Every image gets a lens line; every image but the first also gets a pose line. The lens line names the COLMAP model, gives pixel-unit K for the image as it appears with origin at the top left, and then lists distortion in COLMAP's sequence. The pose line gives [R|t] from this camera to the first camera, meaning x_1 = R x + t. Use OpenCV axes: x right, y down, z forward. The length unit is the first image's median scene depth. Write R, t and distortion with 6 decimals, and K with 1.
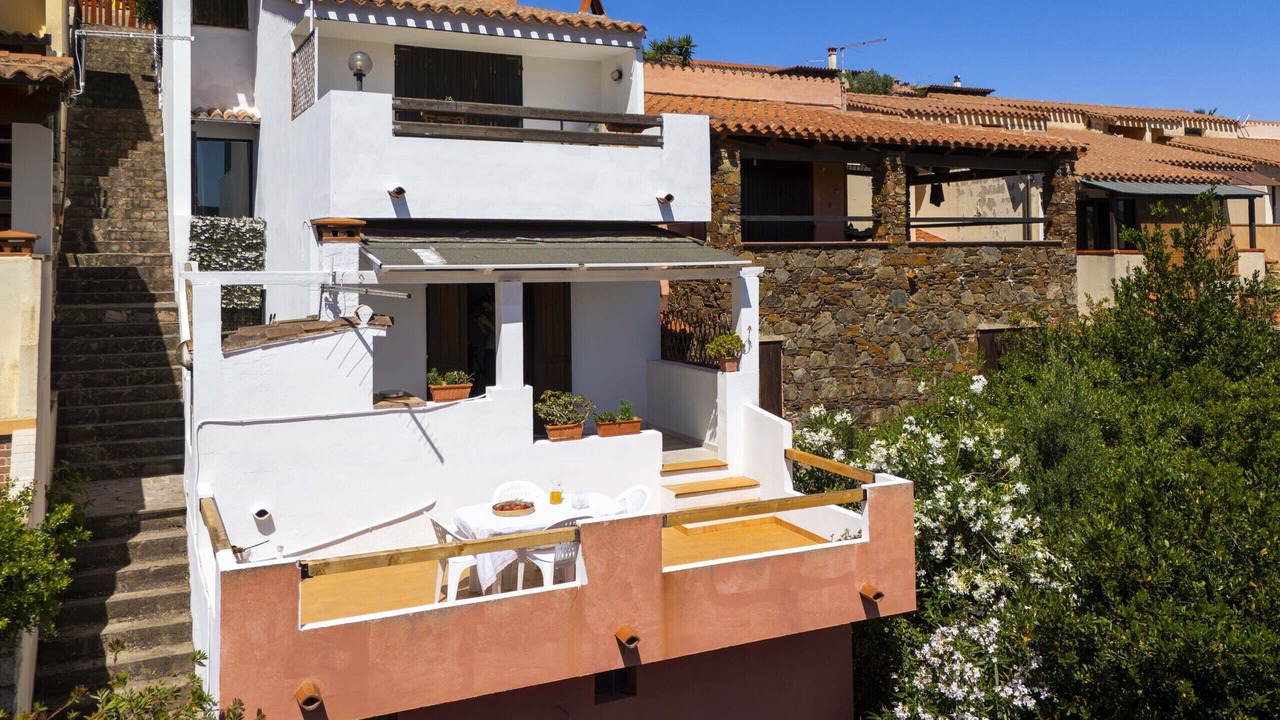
lens RADIAL K [[983.7, 0, 640.0], [0, 983.7, 360.0], [0, 0, 1]] dist [-0.008475, -0.006282]
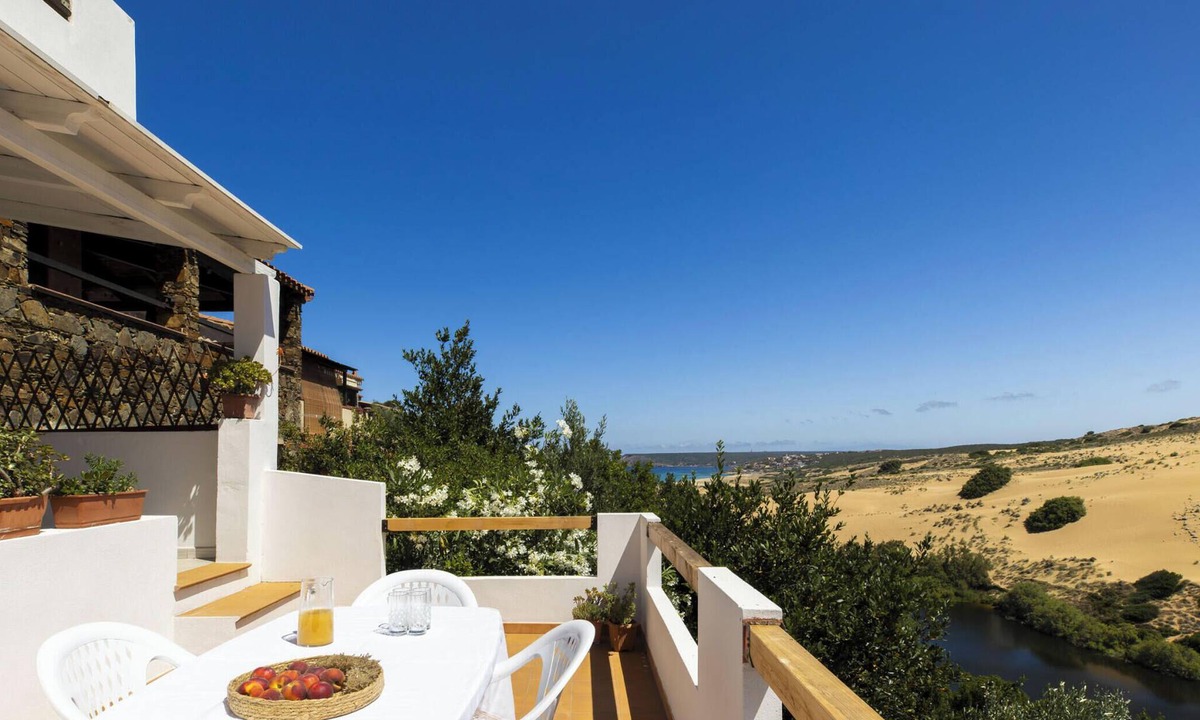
lens RADIAL K [[644.1, 0, 600.1], [0, 644.1, 465.9], [0, 0, 1]] dist [0.004077, -0.000945]
pose [[0.414877, -0.006651, 0.909853, -0.192831], [0.081590, 0.996217, -0.029922, 0.072643], [-0.906212, 0.086649, 0.413850, 0.612302]]
